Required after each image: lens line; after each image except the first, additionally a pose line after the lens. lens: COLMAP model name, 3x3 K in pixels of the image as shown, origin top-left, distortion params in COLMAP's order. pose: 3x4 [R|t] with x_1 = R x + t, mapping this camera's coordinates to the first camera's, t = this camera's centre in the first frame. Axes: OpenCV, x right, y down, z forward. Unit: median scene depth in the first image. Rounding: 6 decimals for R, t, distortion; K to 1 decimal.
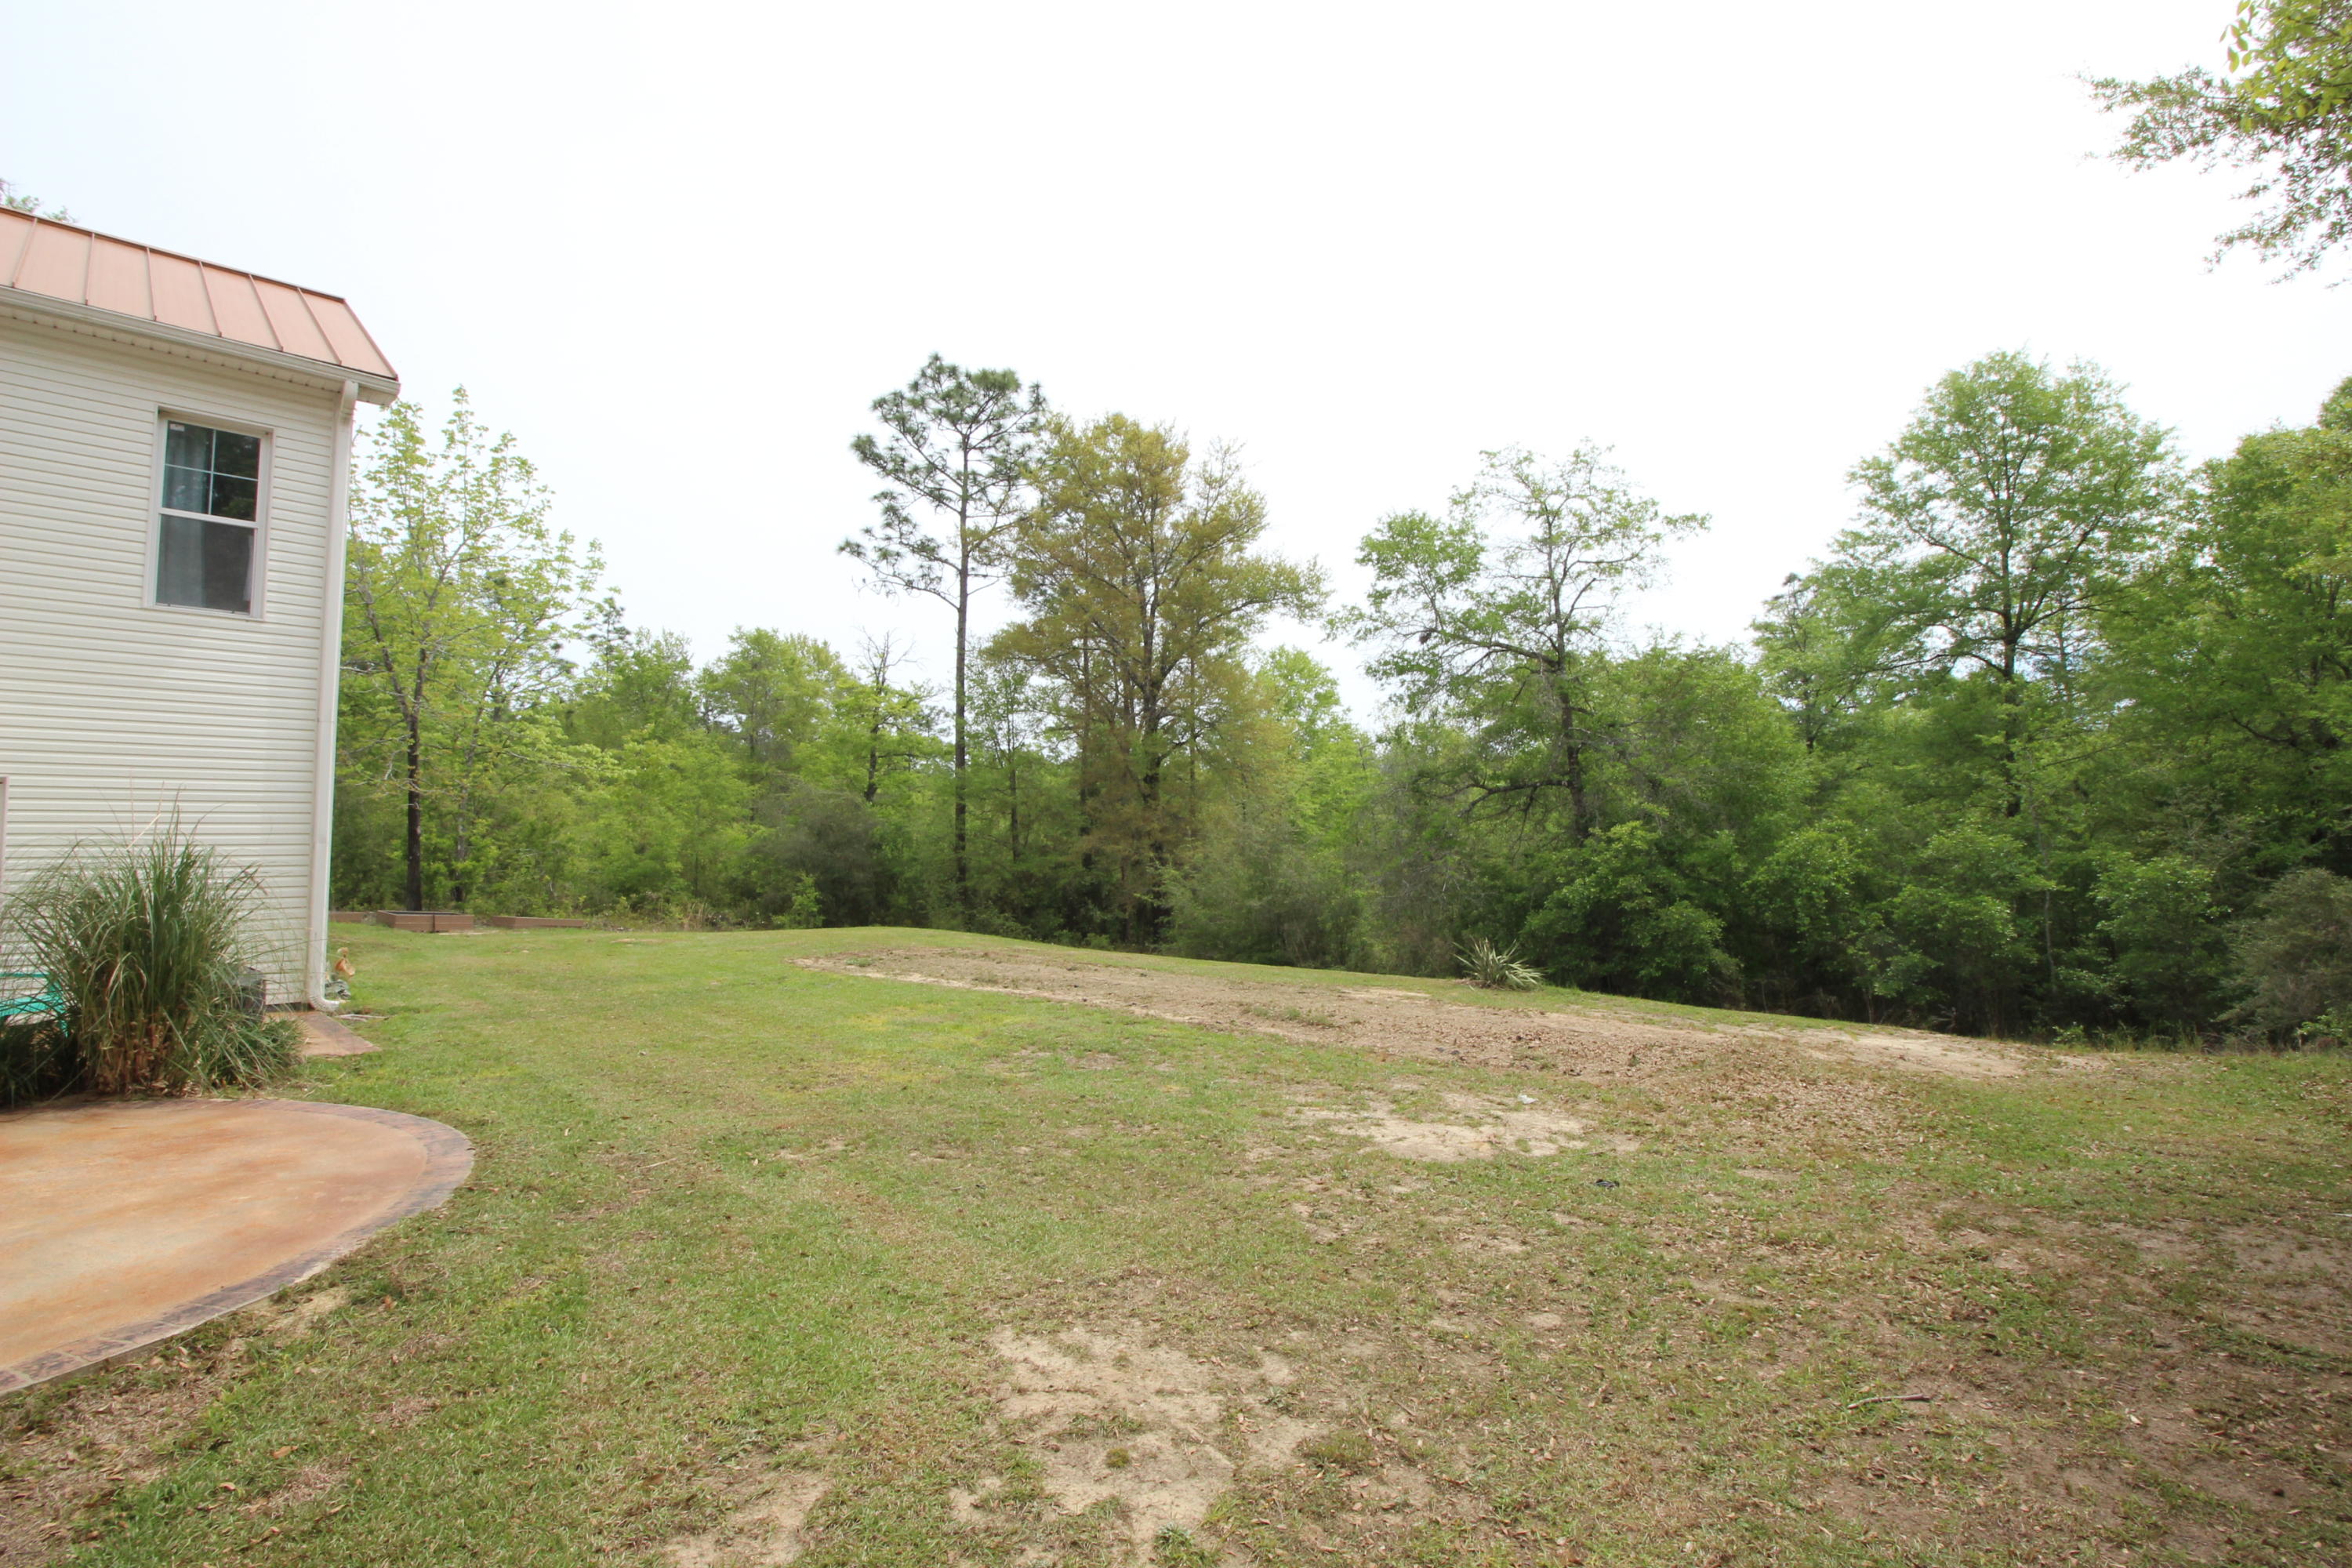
lens RADIAL K [[1089.7, 0, 1184.1], [0, 1089.7, 764.7], [0, 0, 1]] dist [0.001796, -0.011441]
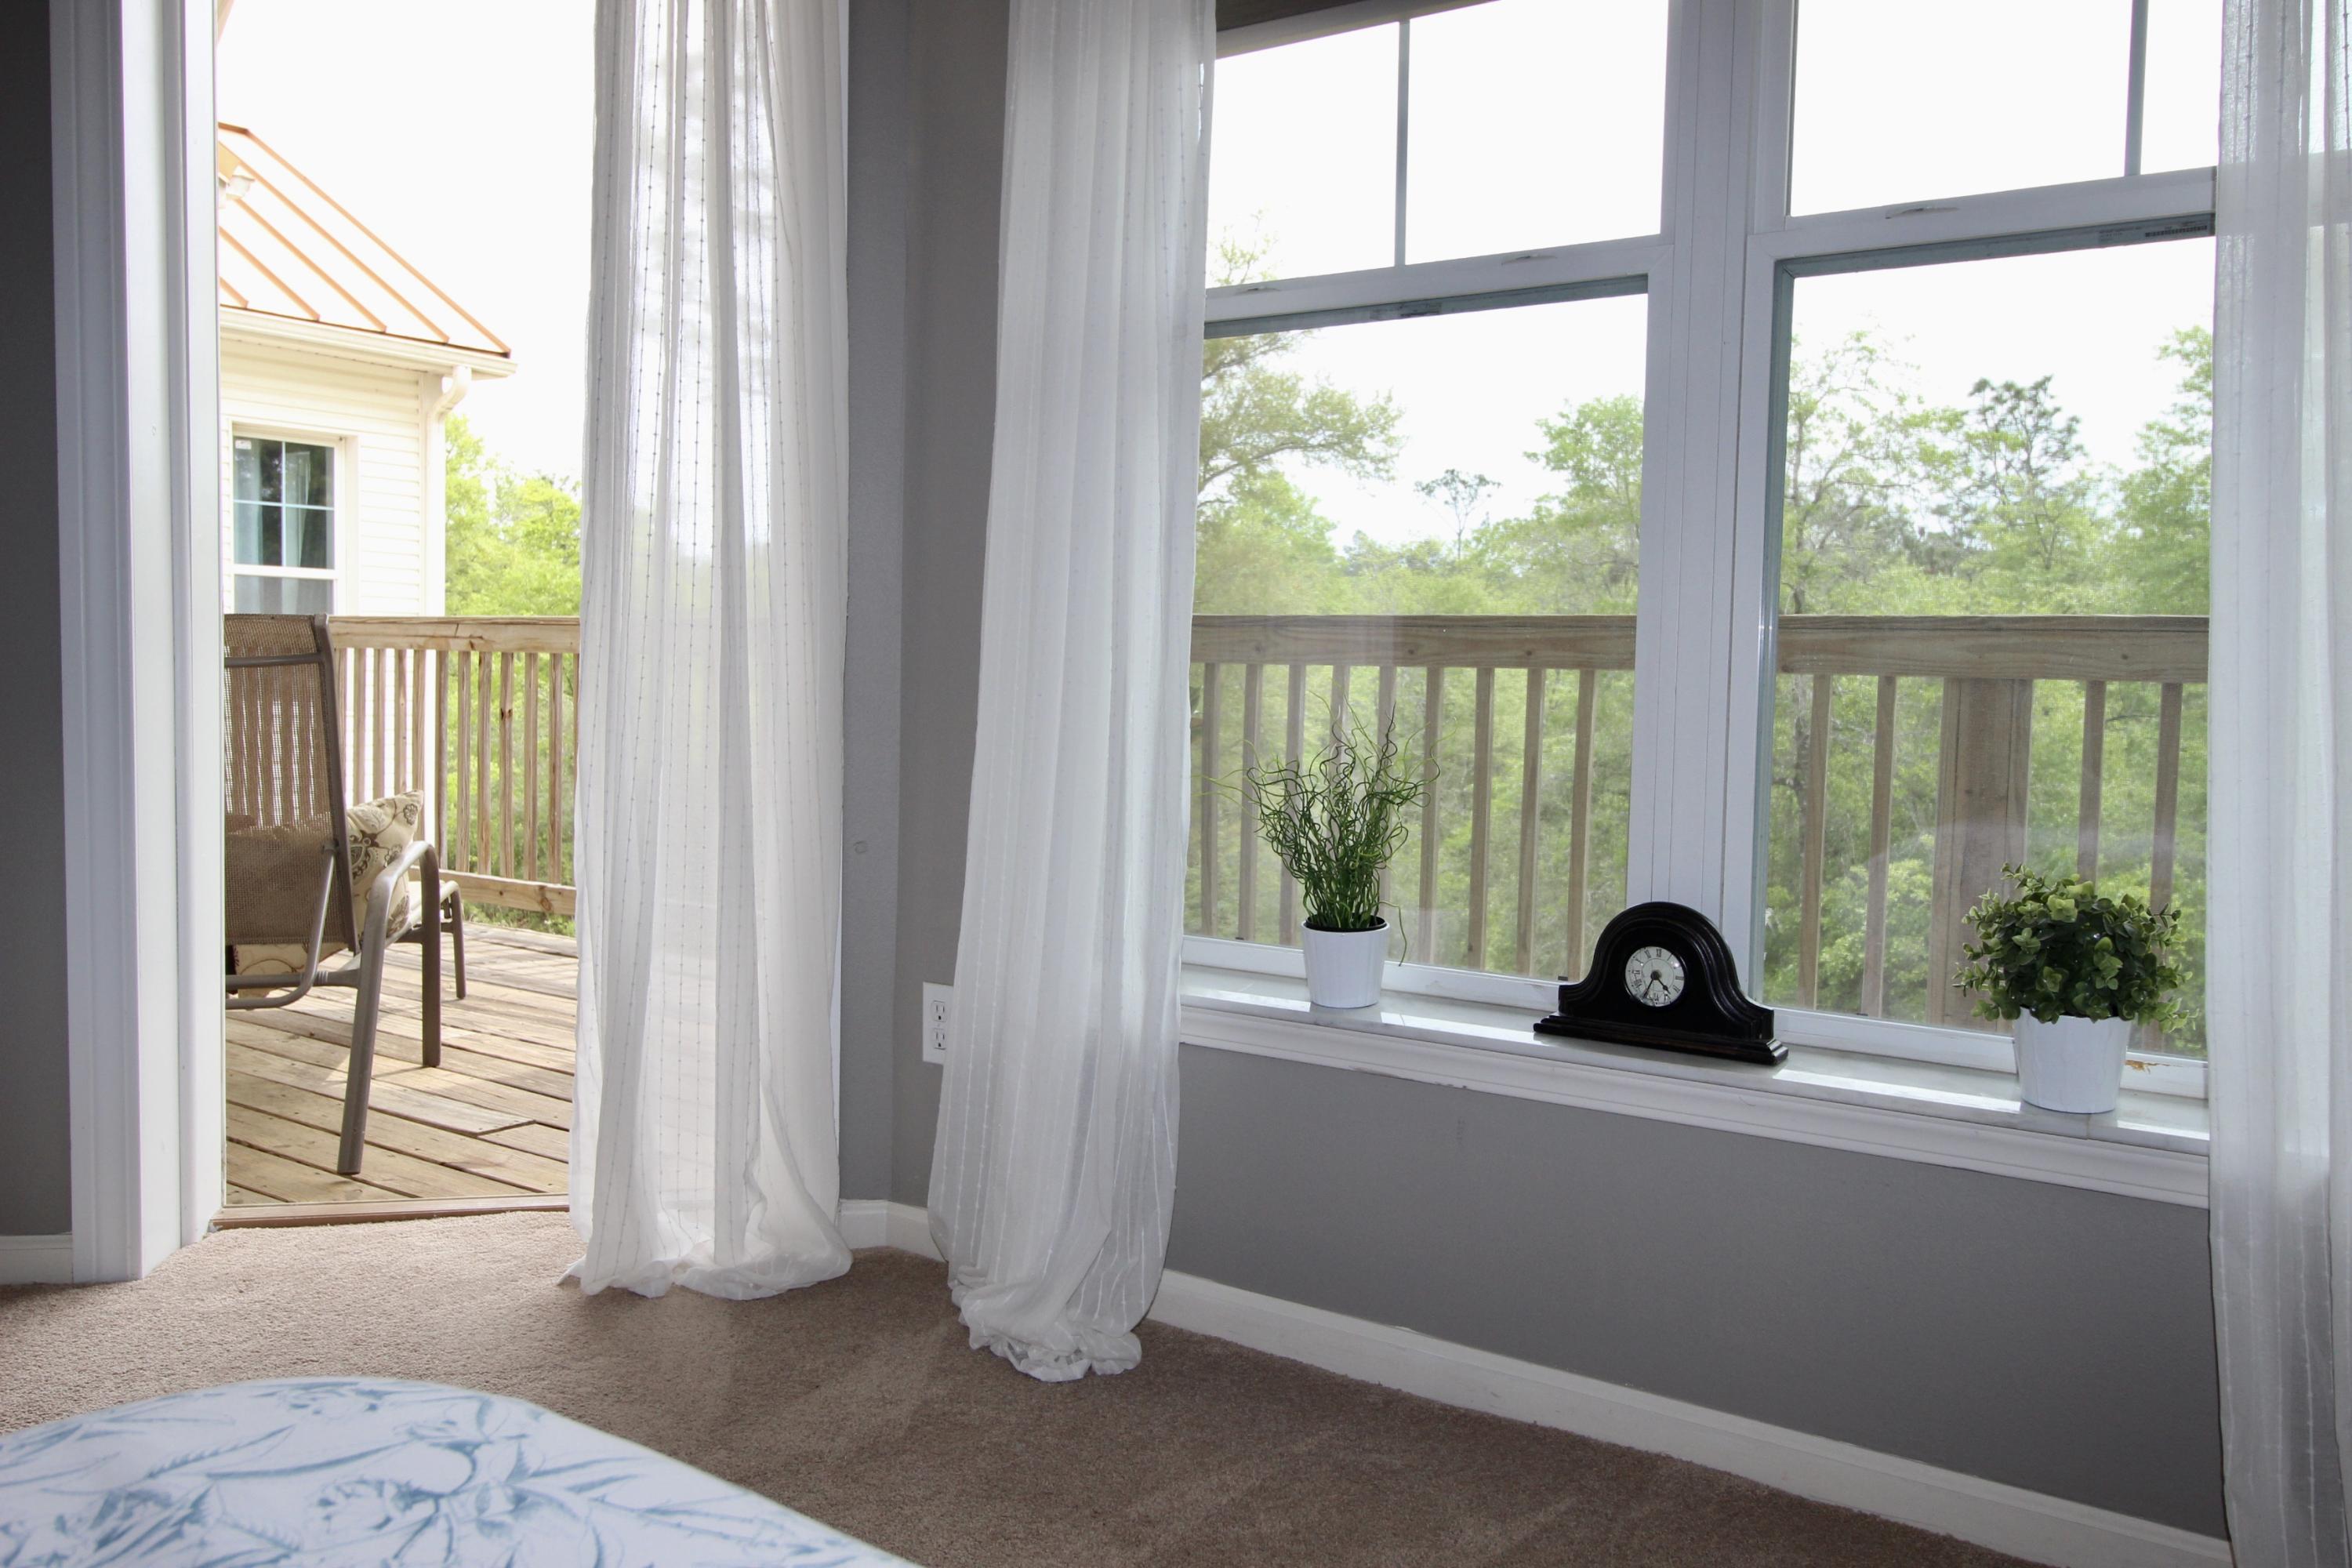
lens RADIAL K [[1796.1, 0, 1181.2], [0, 1796.1, 761.8], [0, 0, 1]] dist [0.063089, -0.128416]
pose [[0.986764, 0.015228, 0.161444, -0.163890], [-0.035293, 0.991883, 0.122160, -0.085574], [-0.158273, -0.126241, 0.979292, -0.080226]]
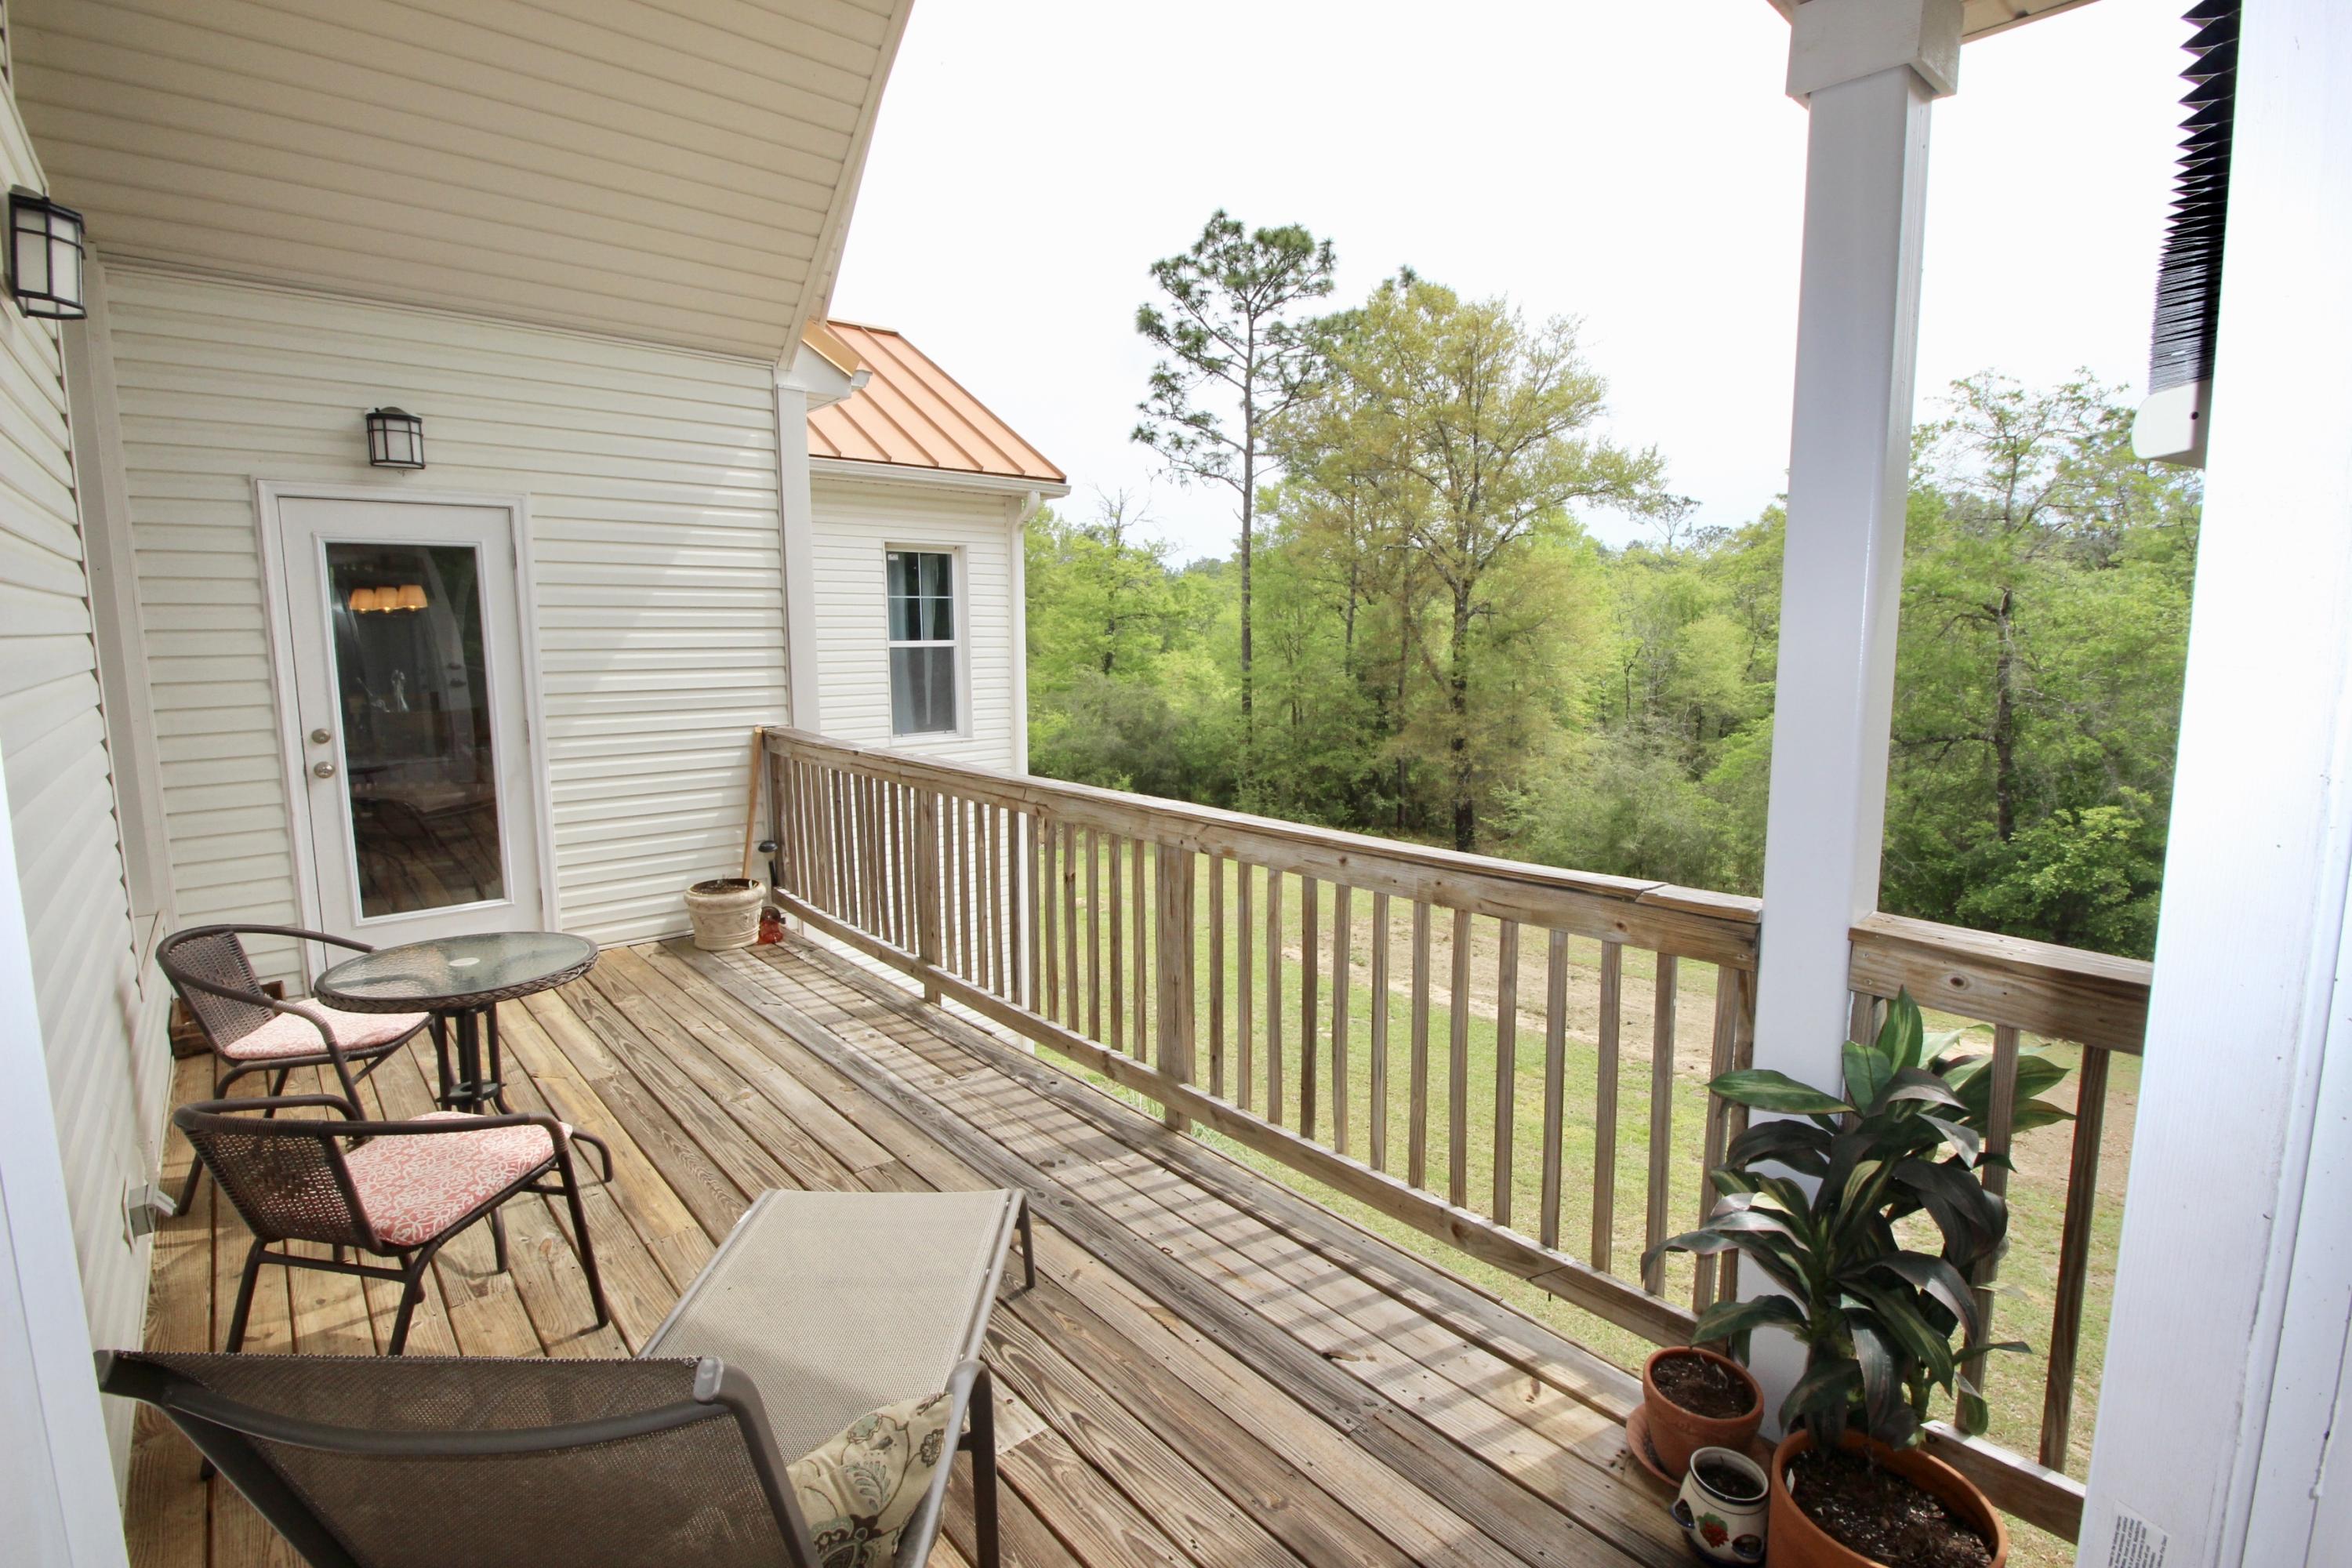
lens RADIAL K [[1089.7, 0, 1184.1], [0, 1089.7, 764.7], [0, 0, 1]] dist [0.001796, -0.011441]
pose [[0.996099, 0.011201, -0.087531, -0.179566], [0.006207, 0.980561, 0.196115, -0.100074], [0.088026, -0.195893, 0.976666, -0.000405]]
